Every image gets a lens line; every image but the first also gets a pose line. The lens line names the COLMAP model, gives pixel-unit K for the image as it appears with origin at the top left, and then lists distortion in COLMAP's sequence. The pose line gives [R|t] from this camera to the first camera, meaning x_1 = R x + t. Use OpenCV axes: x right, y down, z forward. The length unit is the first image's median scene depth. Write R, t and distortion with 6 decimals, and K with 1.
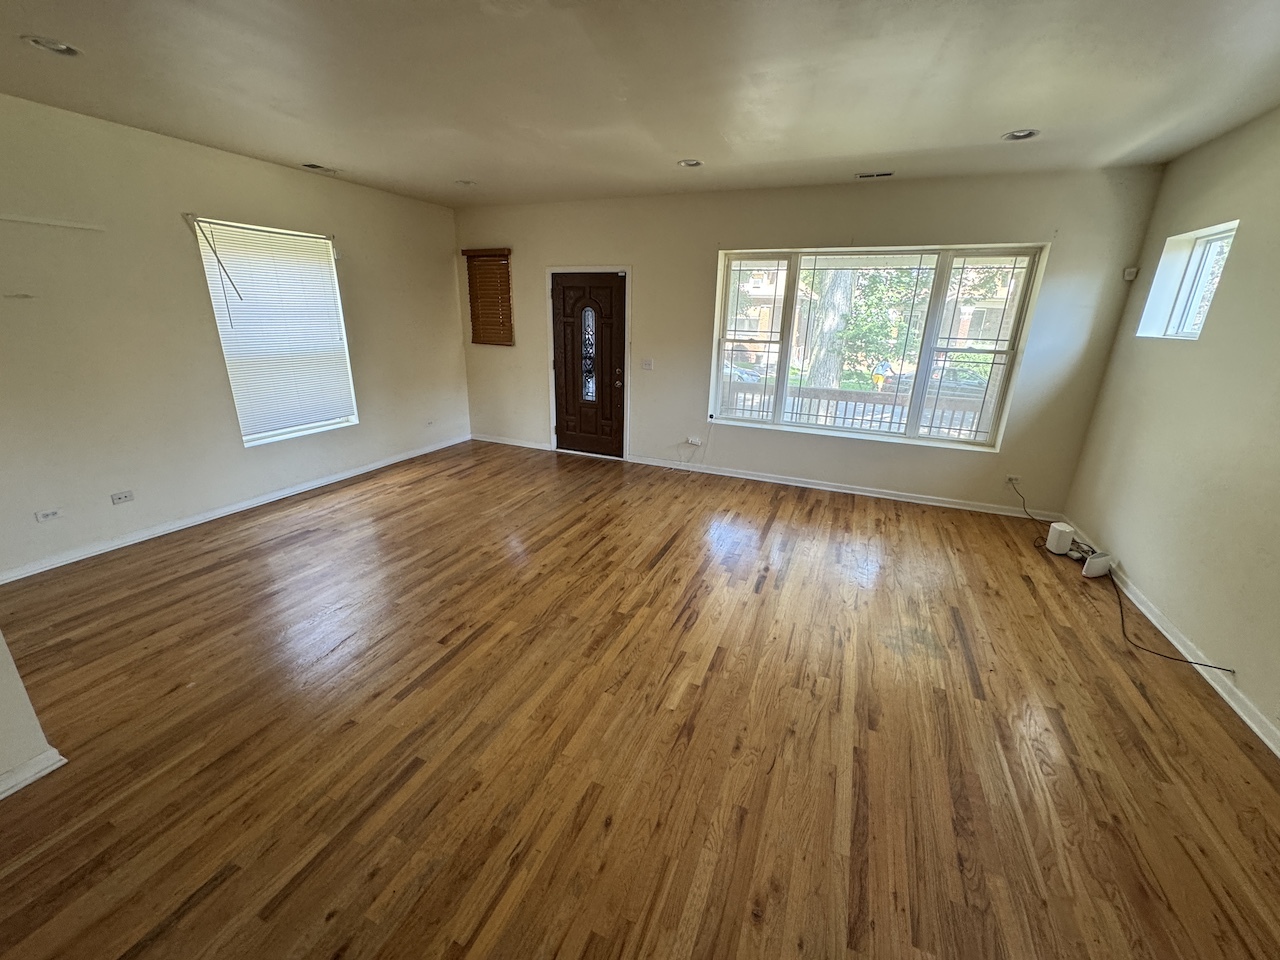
lens RADIAL K [[512.7, 0, 640.4], [0, 512.7, 475.9], [0, 0, 1]] dist [-0.000585, 0.000265]
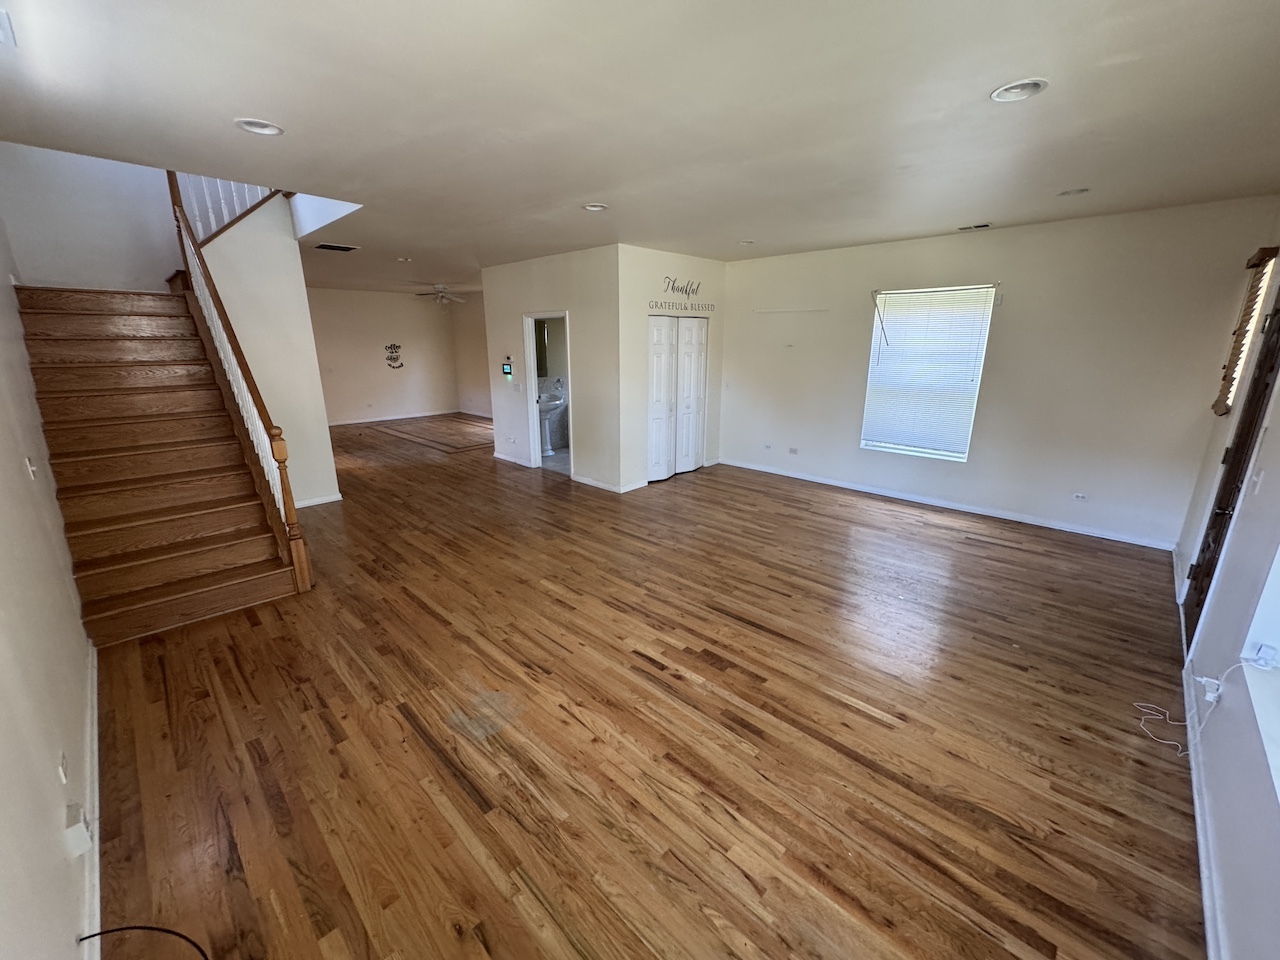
lens RADIAL K [[512.7, 0, 641.8], [0, 512.7, 482.9], [0, 0, 1]] dist [-0.000585, 0.000265]
pose [[-0.359437, 0.229113, -0.904606, 0.902577], [-0.291877, 0.893150, 0.342186, -0.332450], [0.886348, 0.387028, -0.254159, 1.030903]]
